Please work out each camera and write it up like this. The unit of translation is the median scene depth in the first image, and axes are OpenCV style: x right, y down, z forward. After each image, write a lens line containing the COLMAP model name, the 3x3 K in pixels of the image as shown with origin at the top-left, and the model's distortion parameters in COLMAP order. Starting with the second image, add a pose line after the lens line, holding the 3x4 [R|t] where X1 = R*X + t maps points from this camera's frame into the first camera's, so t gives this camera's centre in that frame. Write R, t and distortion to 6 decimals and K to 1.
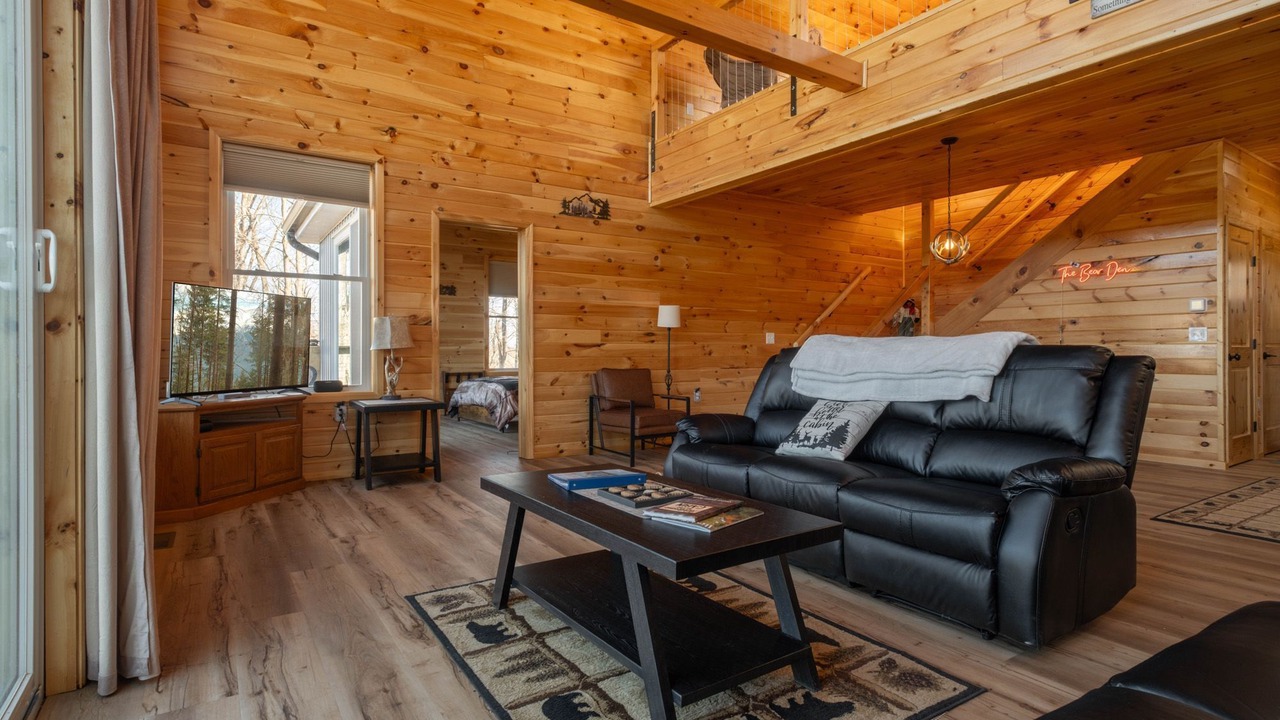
lens RADIAL K [[625.9, 0, 629.6], [0, 625.9, 354.0], [0, 0, 1]] dist [-0.007789, 0.002380]
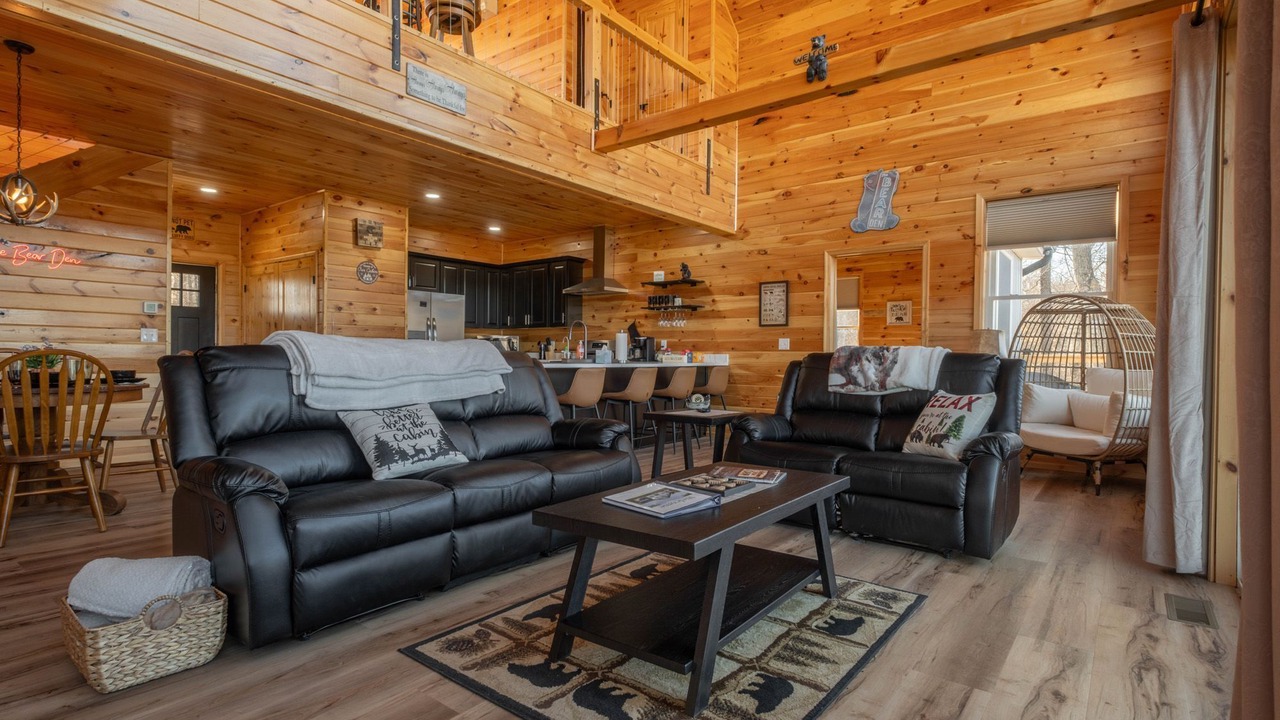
lens RADIAL K [[625.9, 0, 644.8], [0, 625.9, 363.2], [0, 0, 1]] dist [-0.007789, 0.002380]
pose [[-0.317928, -0.012097, 0.948038, -0.372830], [-0.008231, 0.999916, 0.009999, -0.001168], [-0.948079, -0.004625, -0.318001, 0.553228]]
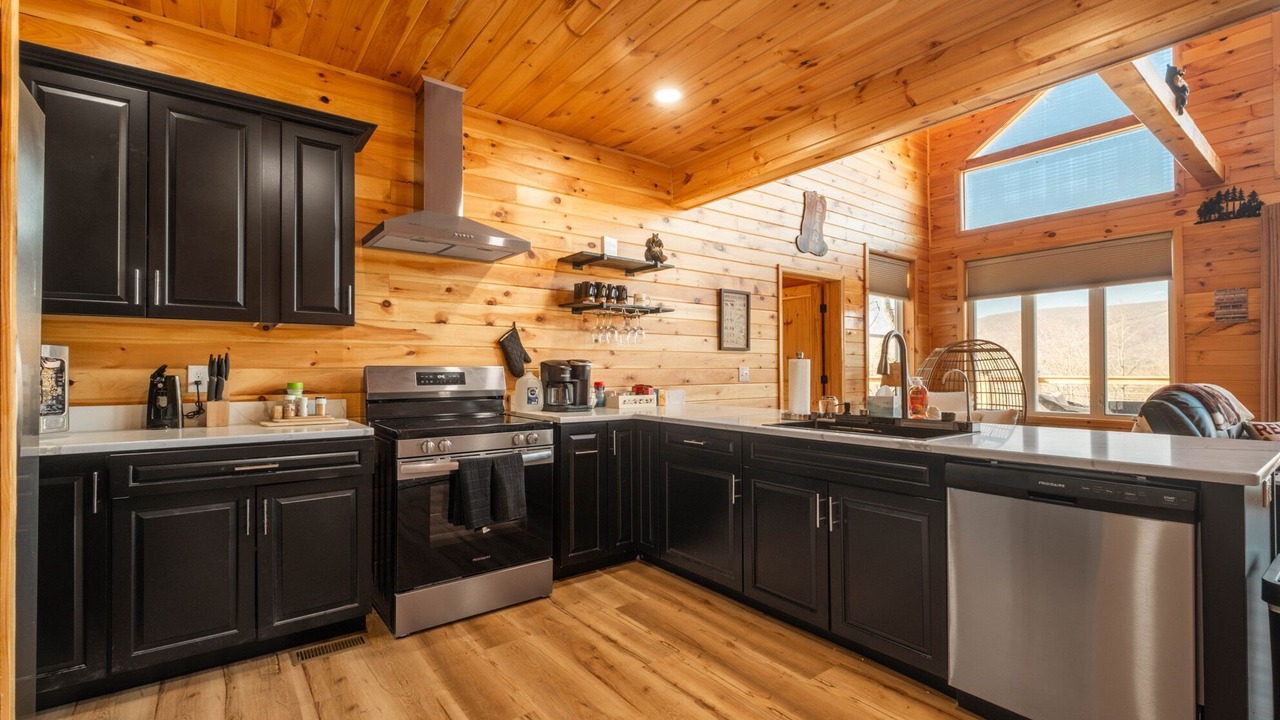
lens RADIAL K [[555.2, 0, 610.7], [0, 555.2, 366.1], [0, 0, 1]] dist [-0.003046, -0.002328]
pose [[-0.998649, 0.003305, -0.051858, 1.053773], [0.003624, 0.999975, -0.006052, -0.039212], [0.051837, -0.006231, -0.998636, 0.742703]]
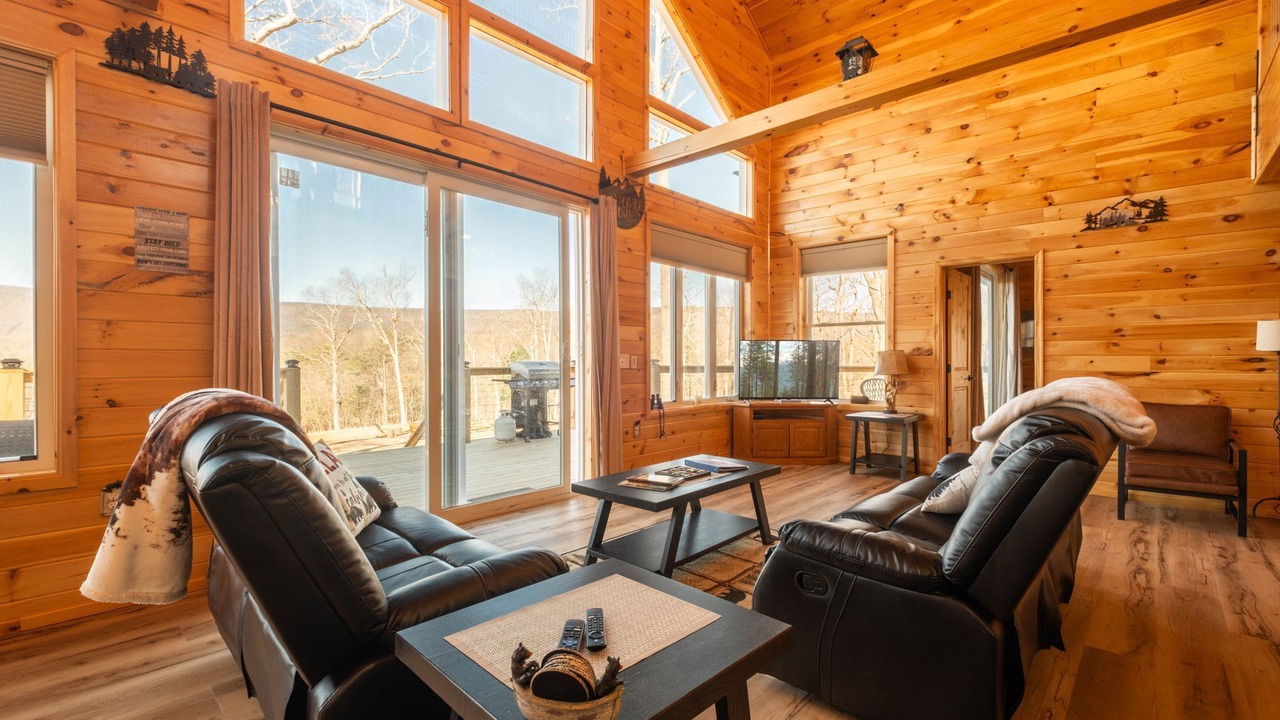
lens RADIAL K [[555.2, 0, 647.8], [0, 555.2, 363.5], [0, 0, 1]] dist [-0.003046, -0.002328]
pose [[0.247619, 0.007243, -0.968830, 0.584235], [-0.004279, 0.999970, 0.006382, -0.034832], [0.968848, 0.002566, 0.247643, 0.197212]]
